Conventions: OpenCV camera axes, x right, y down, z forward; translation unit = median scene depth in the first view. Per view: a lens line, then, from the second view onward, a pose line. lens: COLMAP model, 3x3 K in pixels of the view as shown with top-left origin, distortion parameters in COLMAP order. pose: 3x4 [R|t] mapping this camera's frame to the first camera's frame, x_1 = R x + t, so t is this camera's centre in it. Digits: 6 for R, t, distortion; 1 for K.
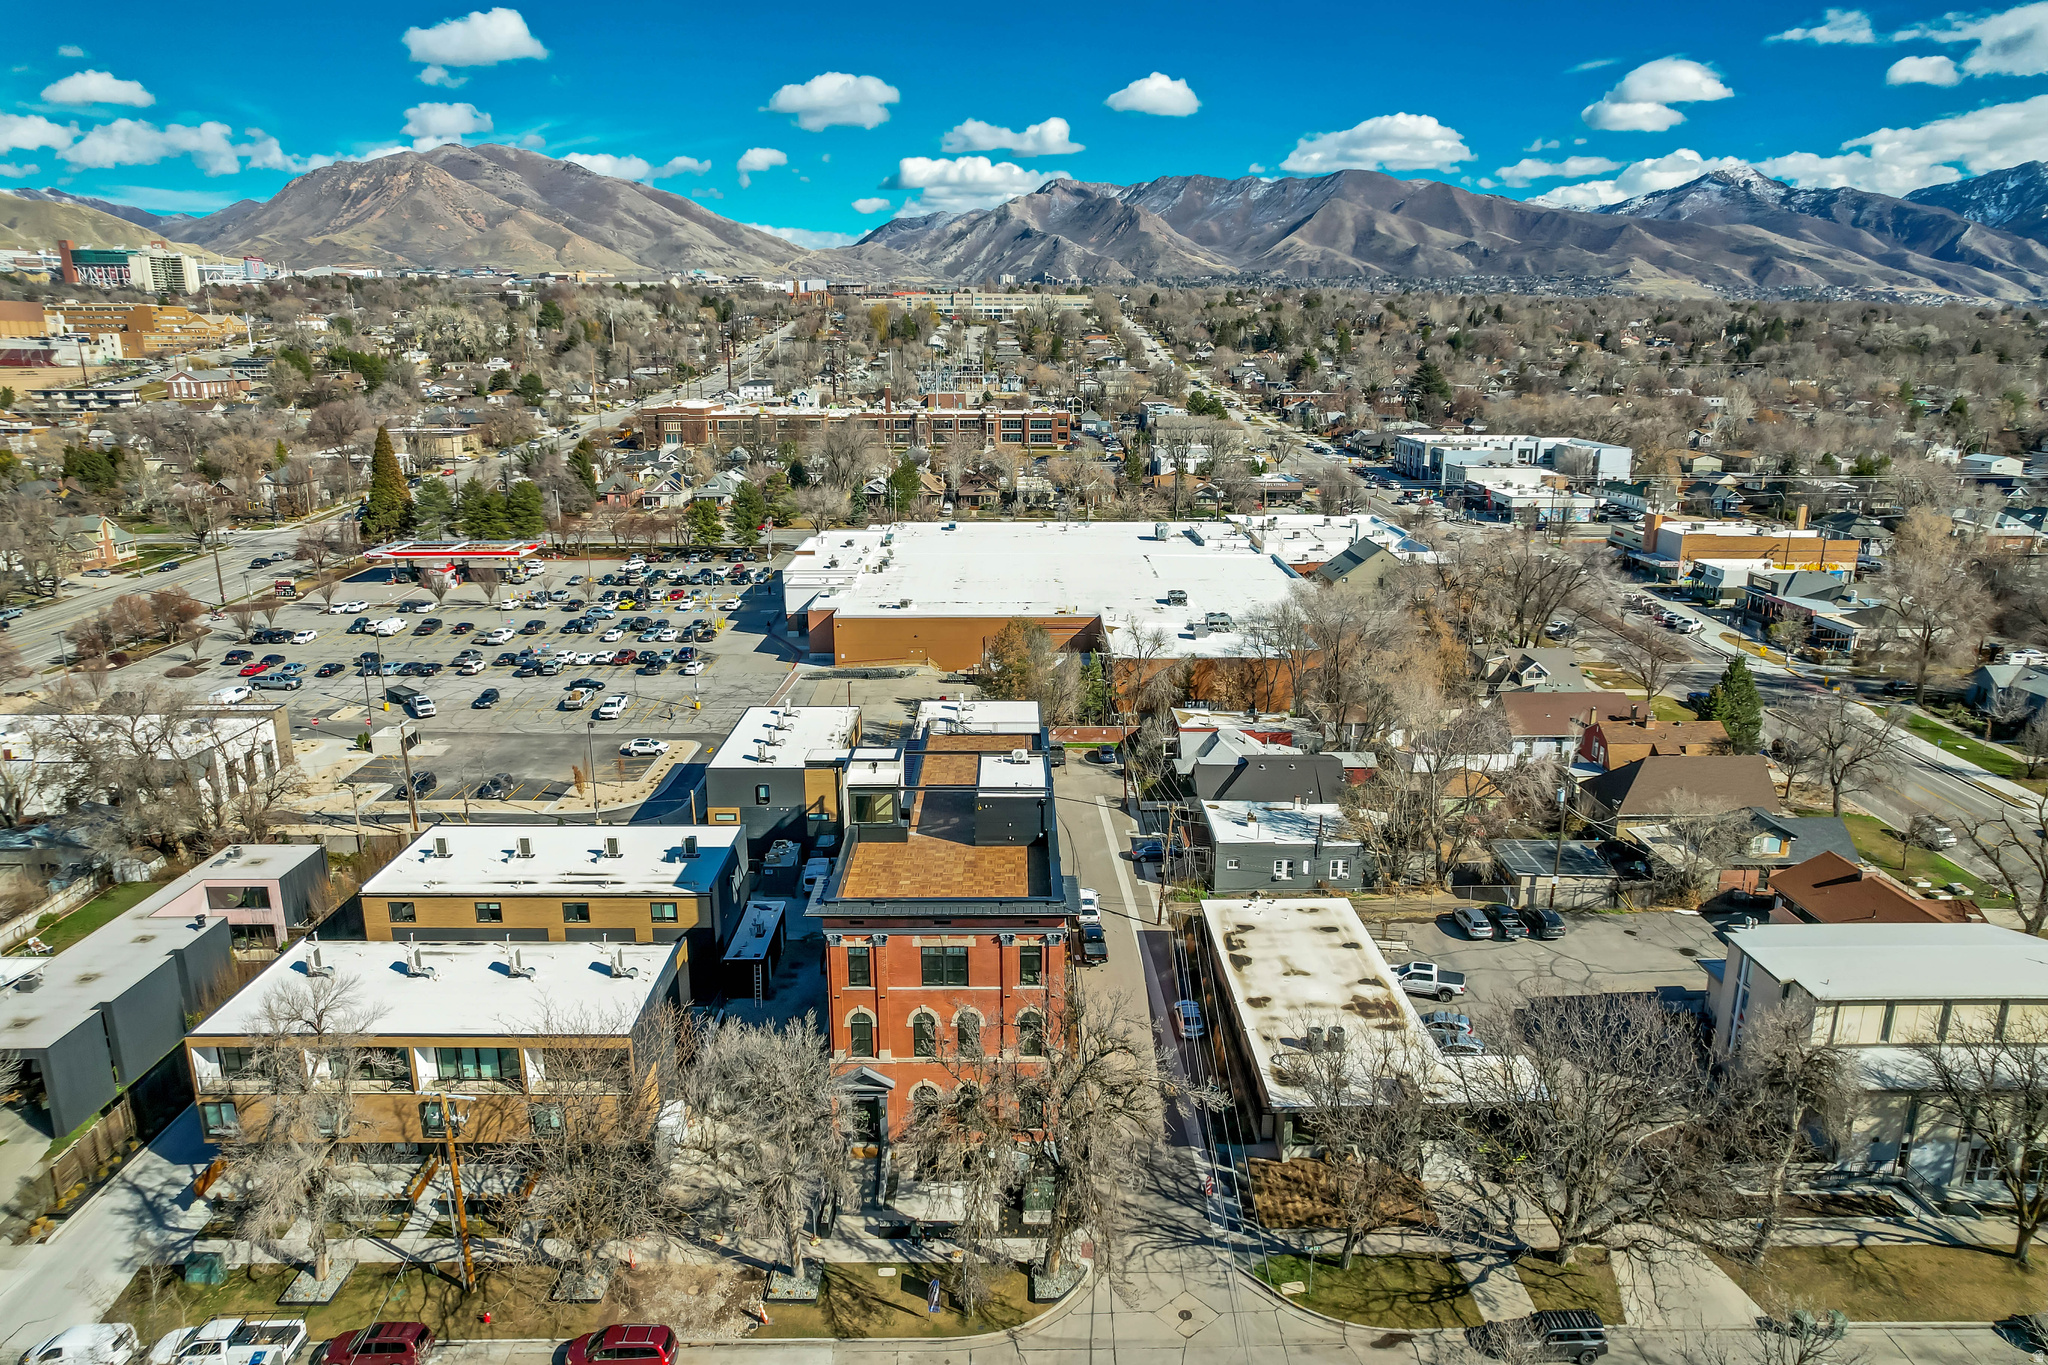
lens RADIAL K [[1315.7, 0, 1033.2], [0, 1315.7, 677.8], [0, 0, 1]] dist [-0.074522, 0.071402]
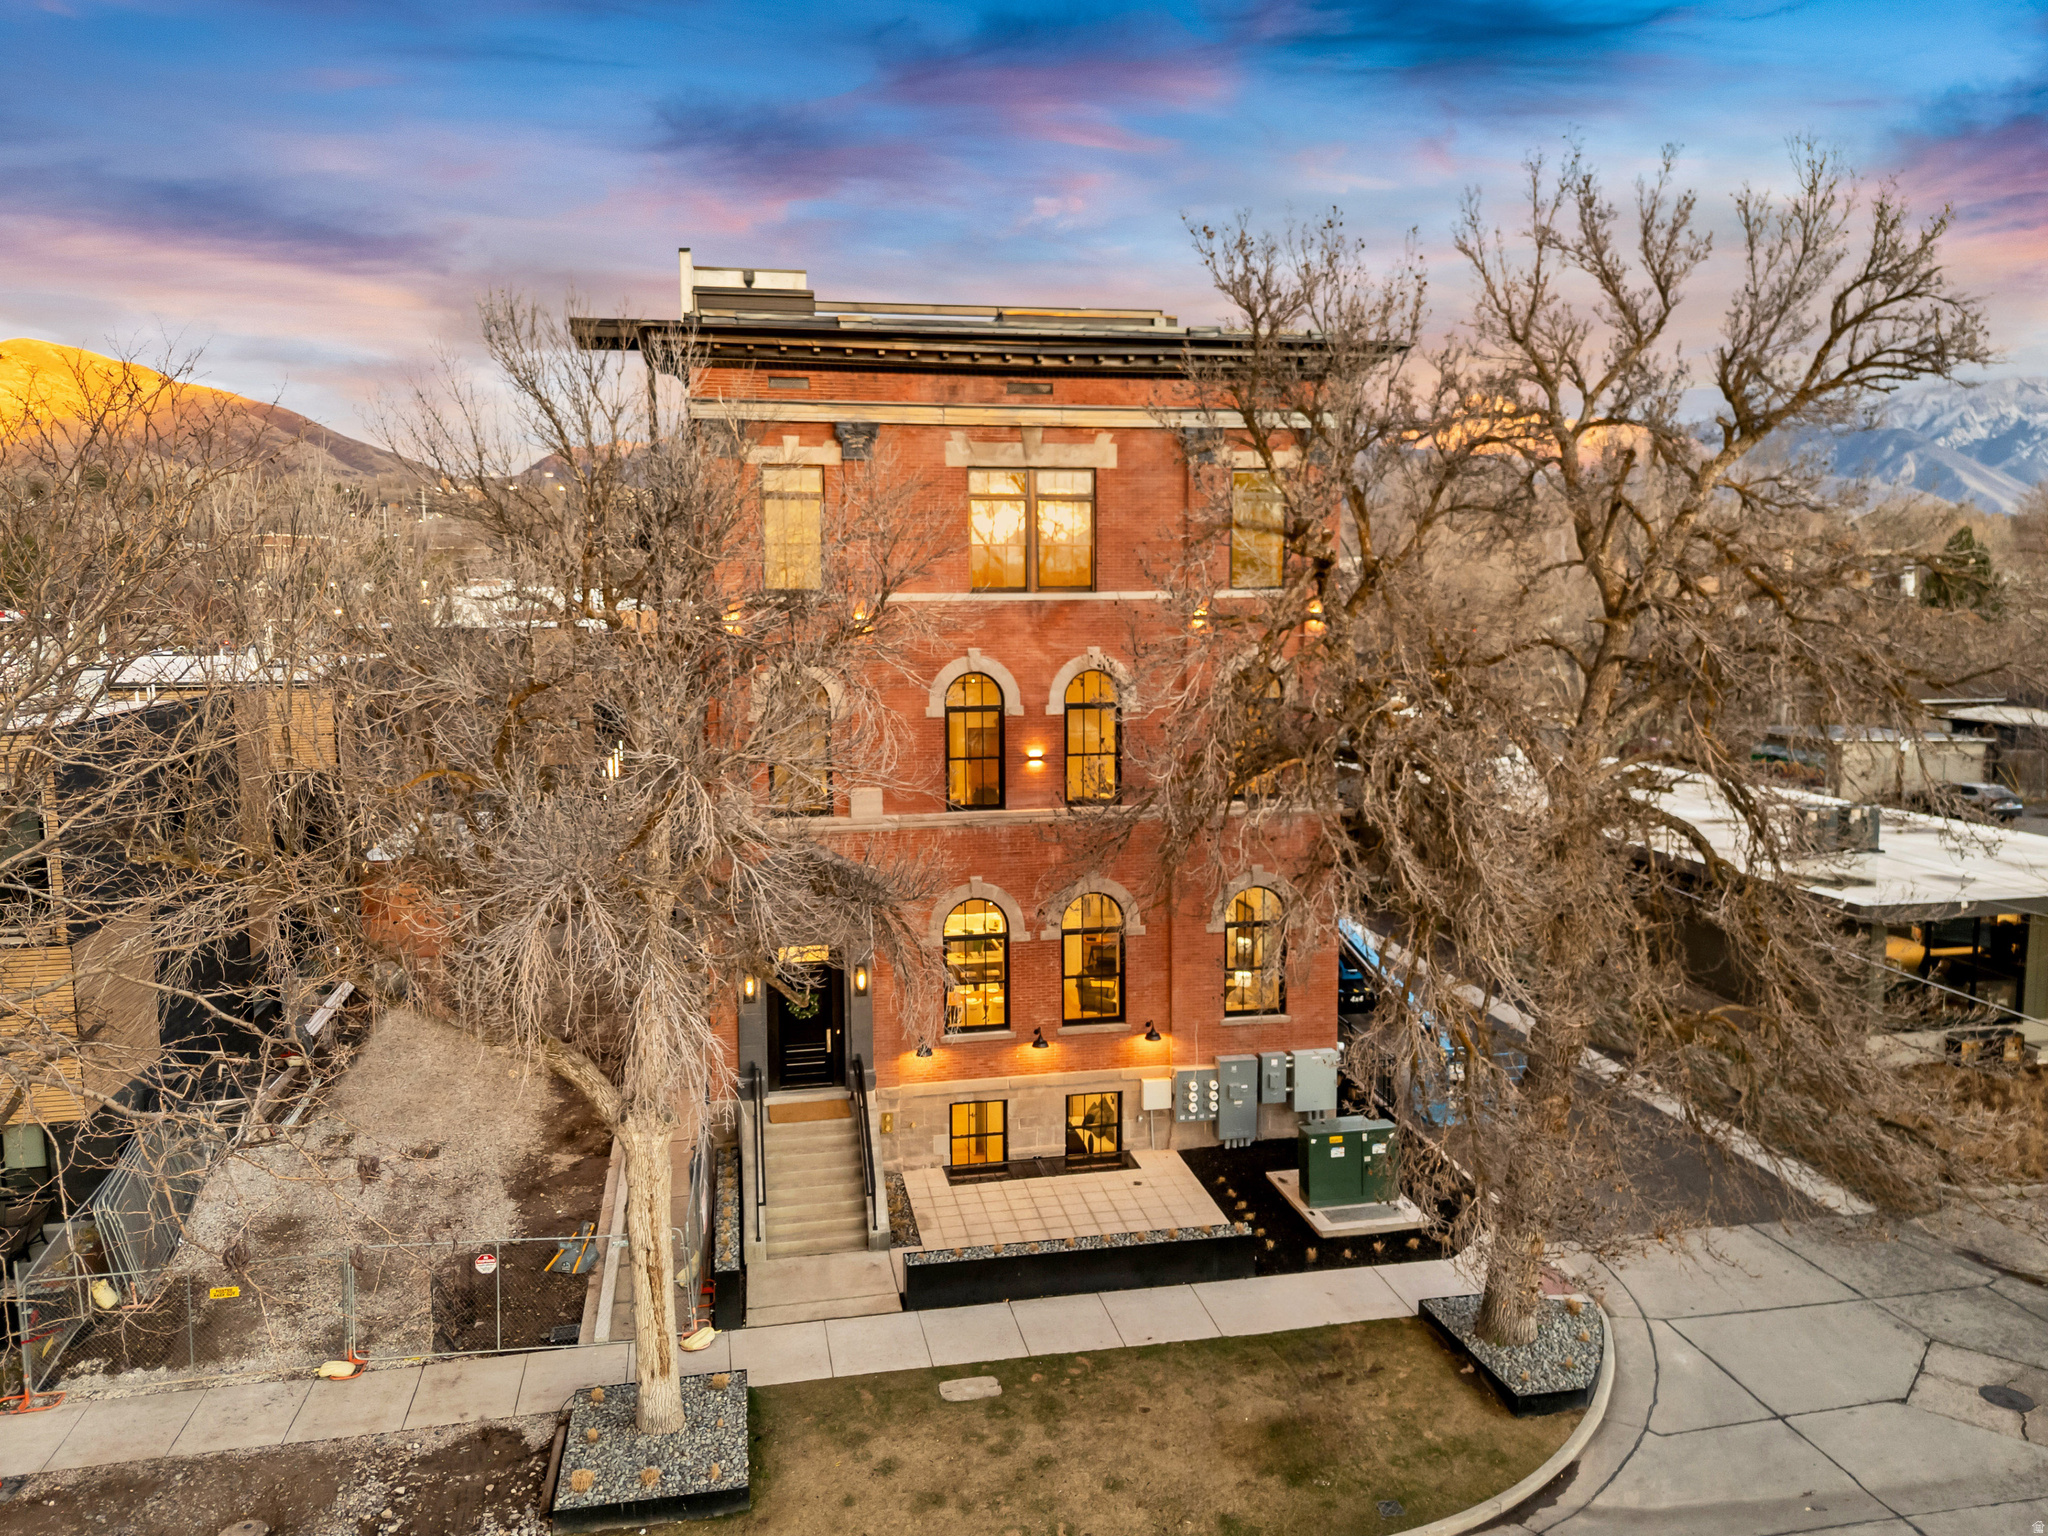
lens RADIAL K [[1513.7, 0, 1024.0], [0, 1513.7, 768.0], [0, 0, 1]] dist [0.077248, -0.076798]
pose [[0.982653, -0.030454, 0.182936, -0.081818], [0.054809, 0.990052, -0.129590, 0.186942], [-0.177169, 0.137369, 0.974546, 0.330387]]
